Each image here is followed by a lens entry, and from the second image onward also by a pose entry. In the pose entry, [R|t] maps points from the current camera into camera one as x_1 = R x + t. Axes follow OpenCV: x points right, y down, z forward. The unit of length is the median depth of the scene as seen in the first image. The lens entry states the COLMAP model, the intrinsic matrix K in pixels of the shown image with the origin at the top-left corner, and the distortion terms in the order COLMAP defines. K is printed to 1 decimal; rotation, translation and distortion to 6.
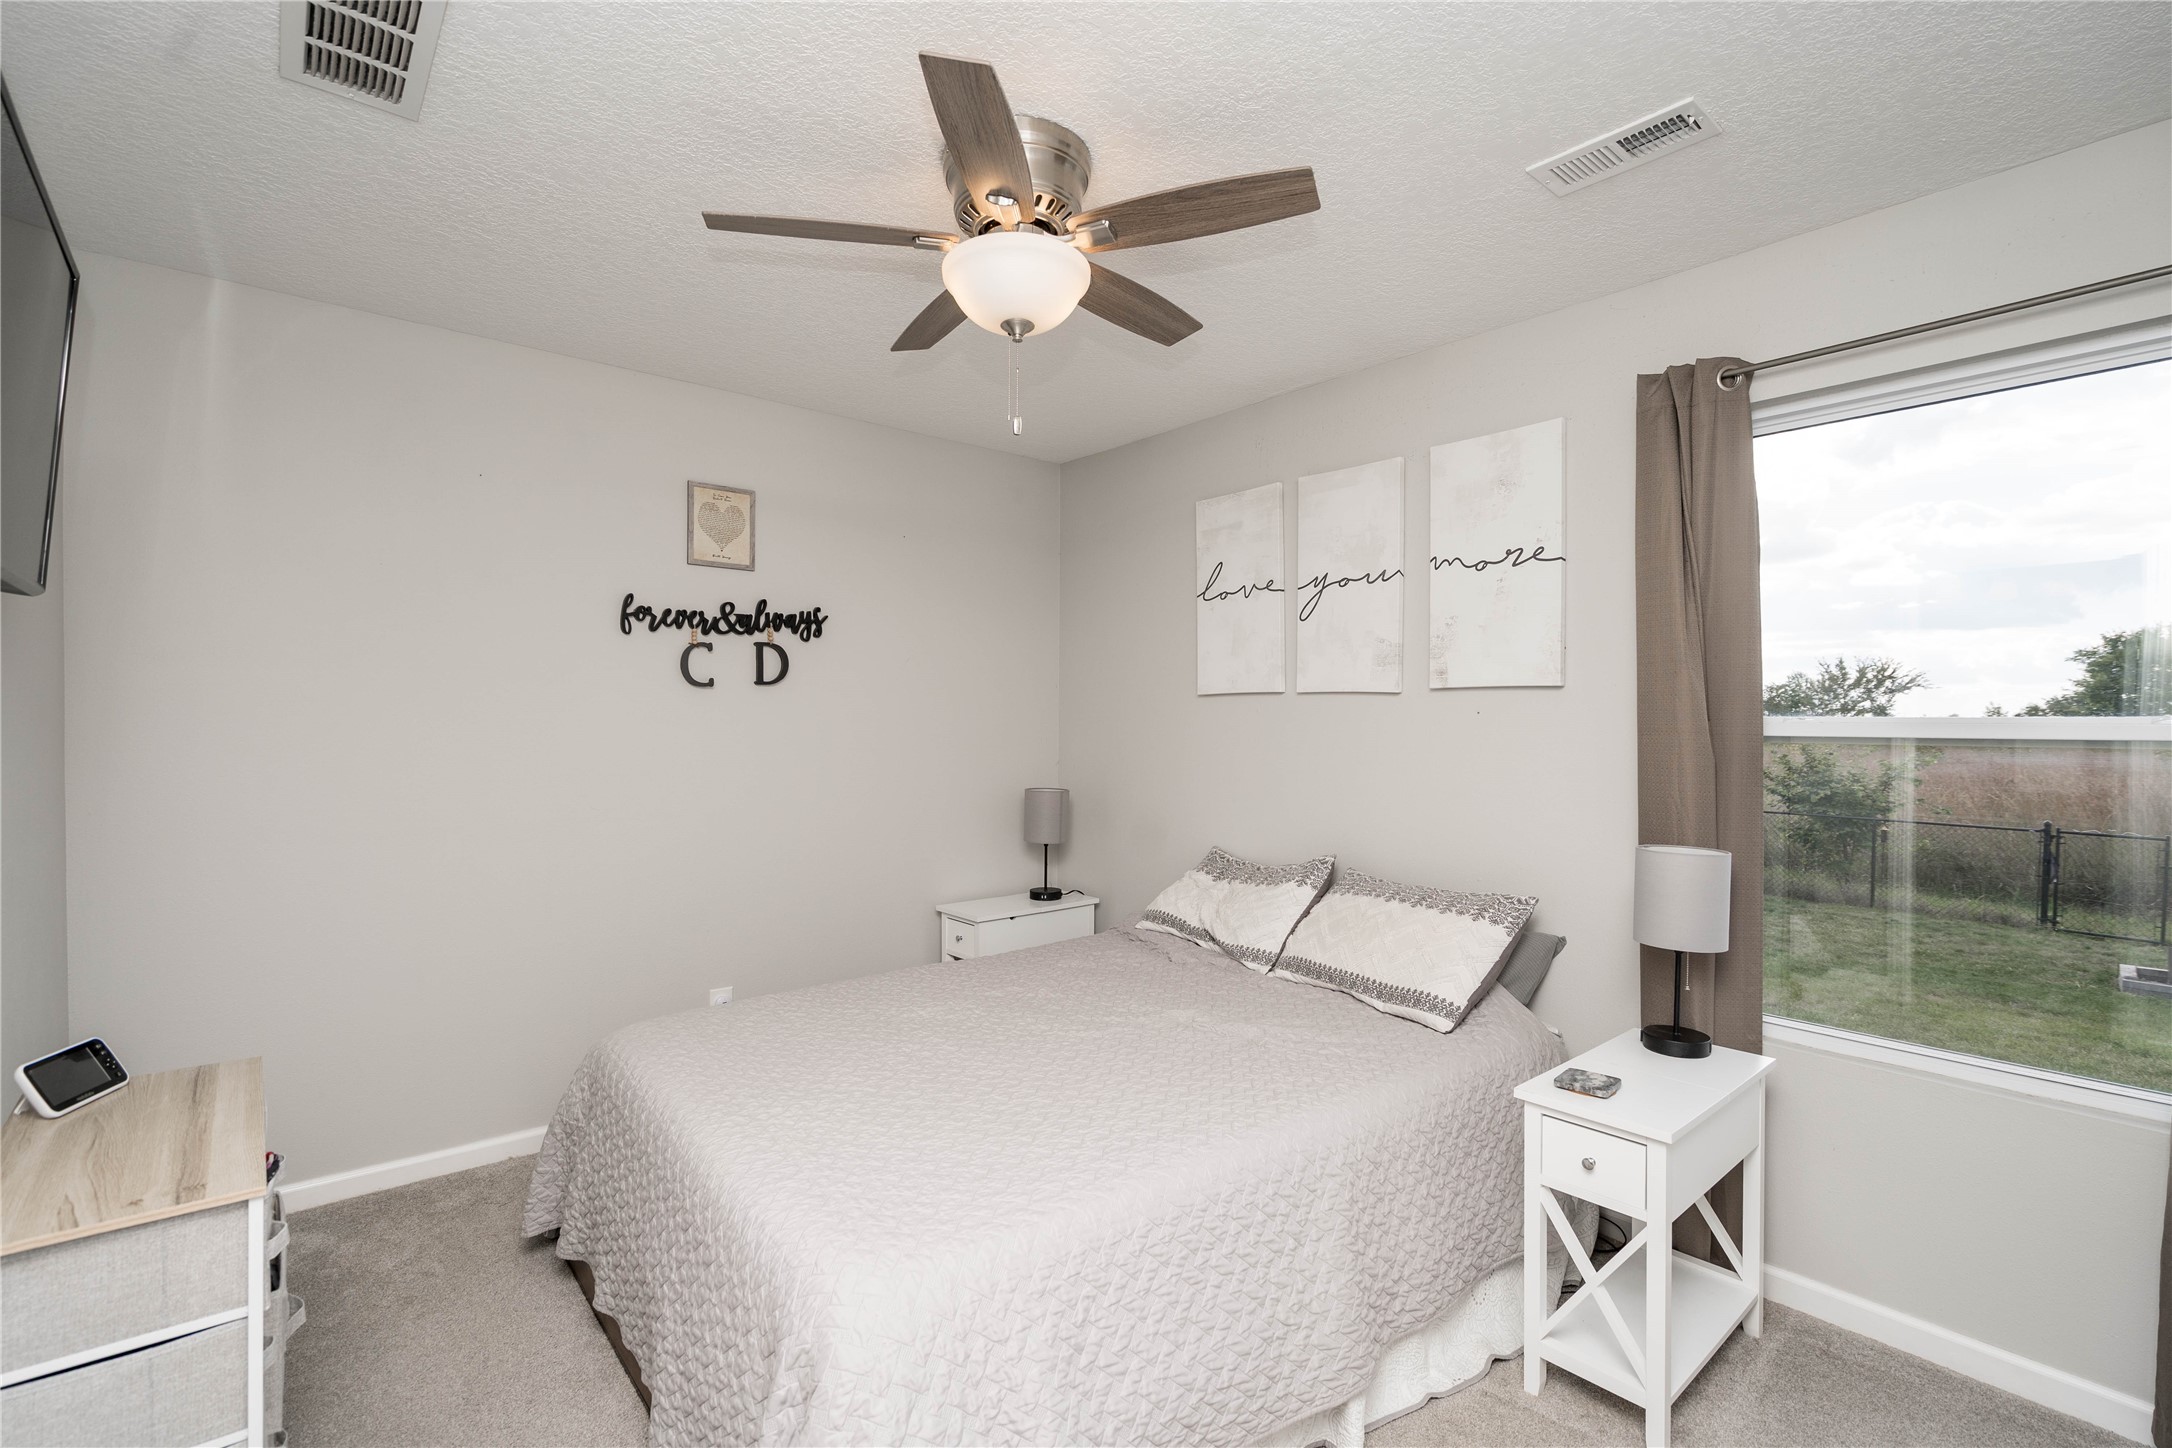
lens RADIAL K [[994.1, 0, 1079.5], [0, 994.1, 720.9], [0, 0, 1]] dist [-0.006377, 0.002140]
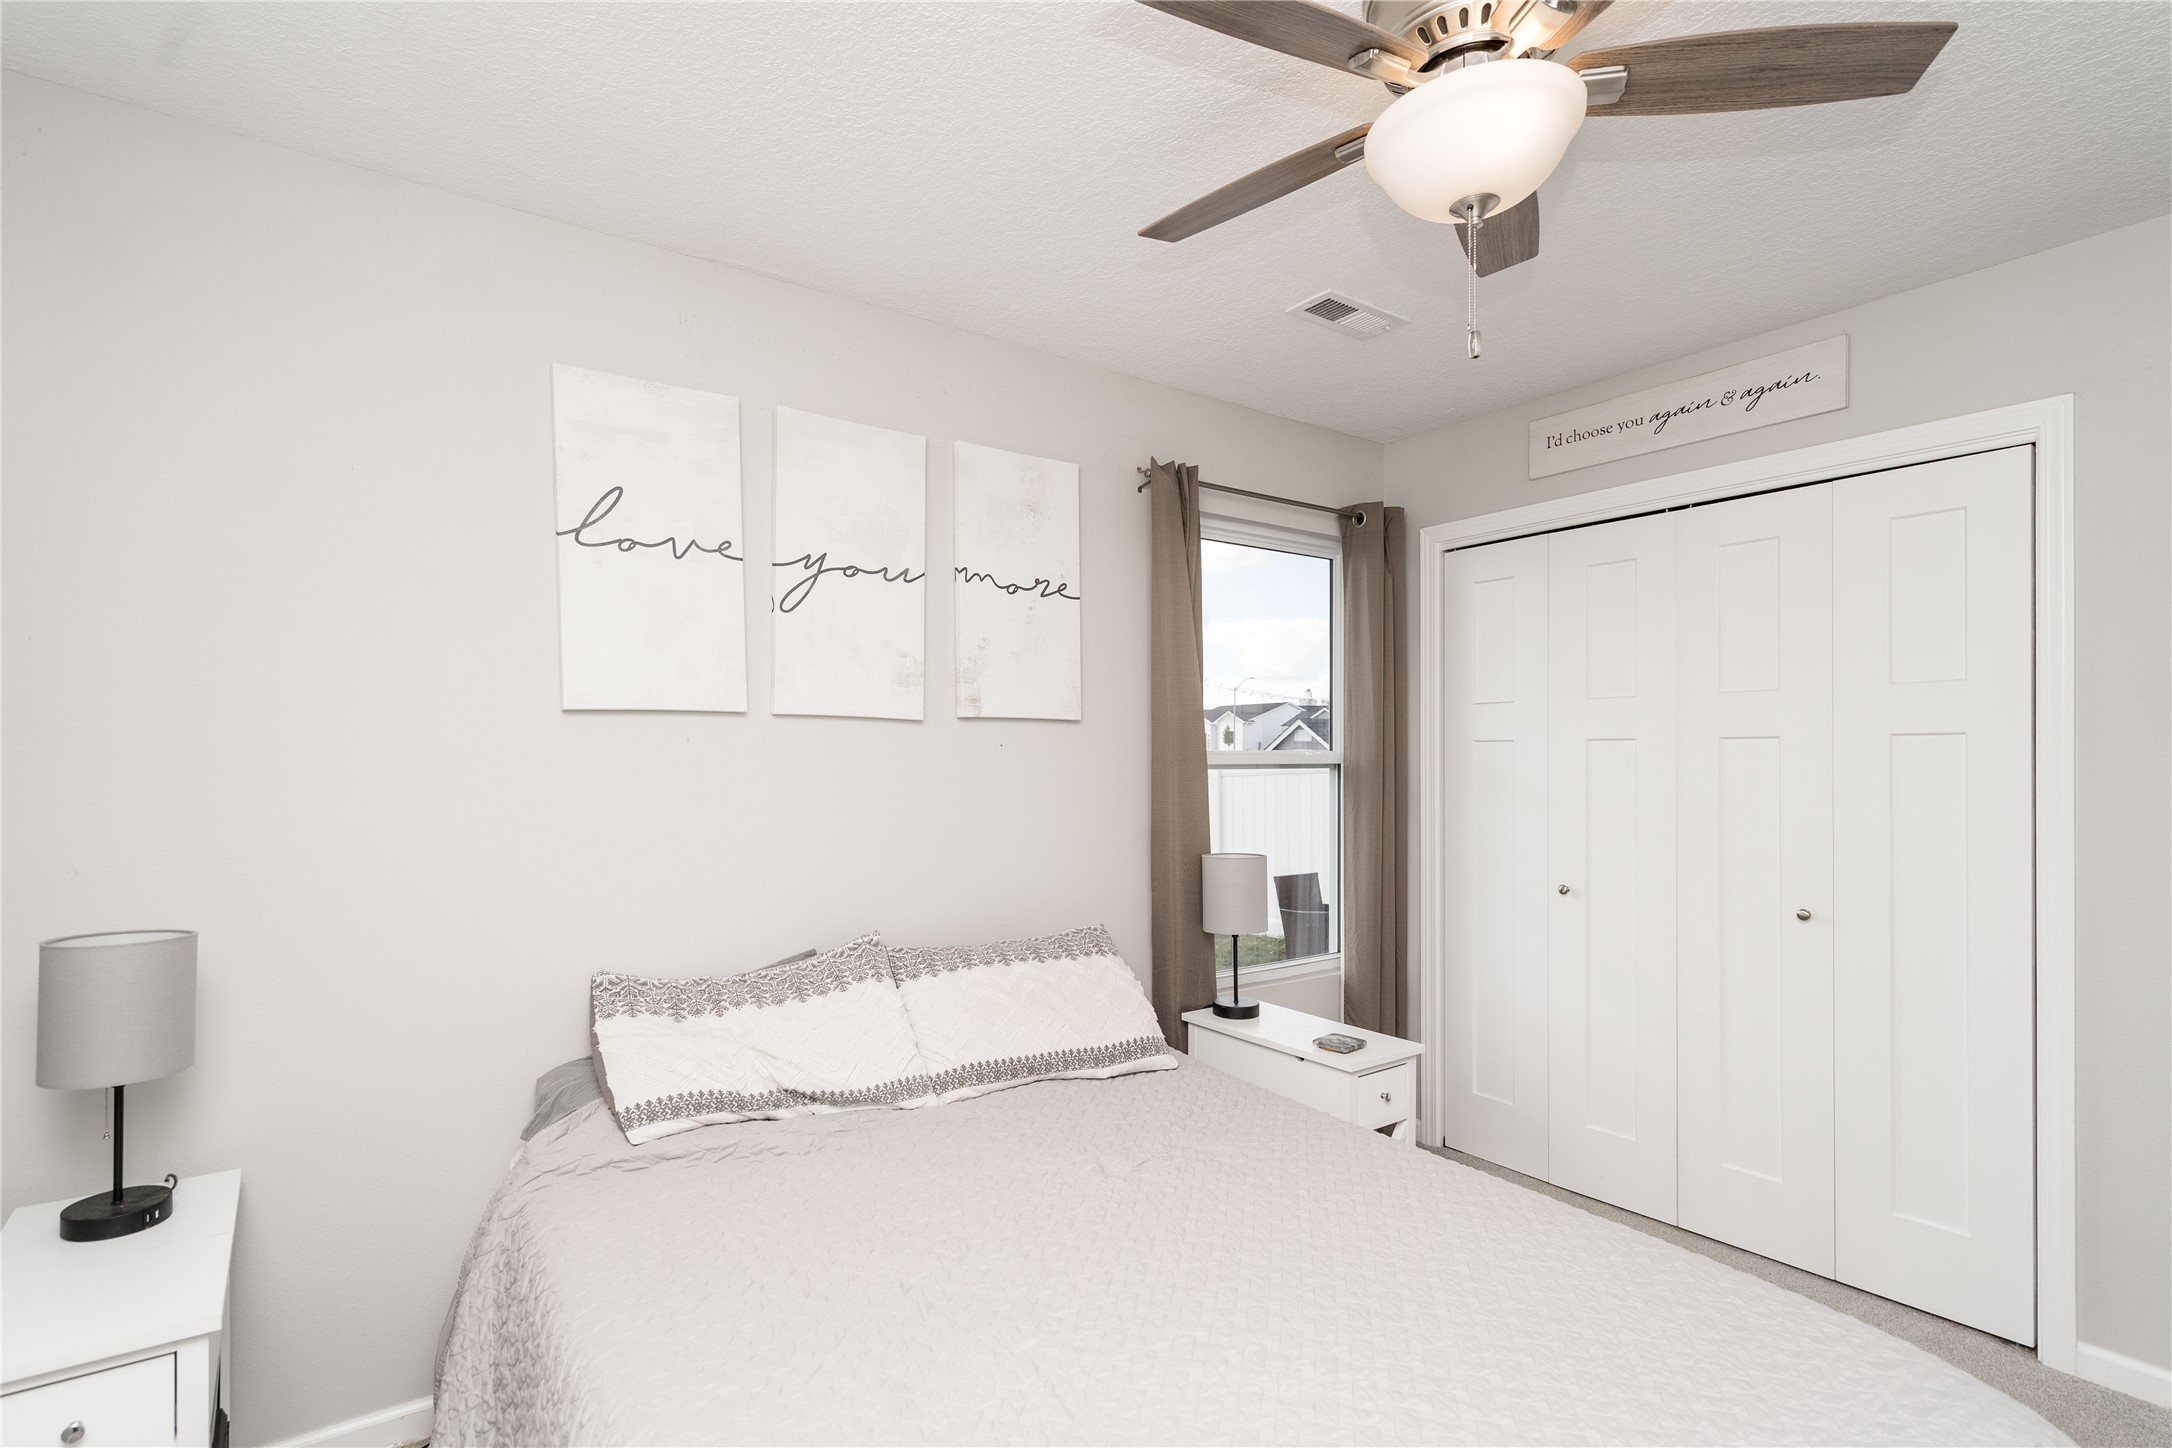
lens RADIAL K [[1054.0, 0, 1090.2], [0, 1054.0, 746.8], [0, 0, 1]] dist [0.008429, -0.000827]
pose [[0.067662, 0.002141, 0.997706, -0.565470], [0.000968, 0.999997, -0.002211, -0.004231], [-0.997708, 0.001116, 0.067660, 0.825562]]
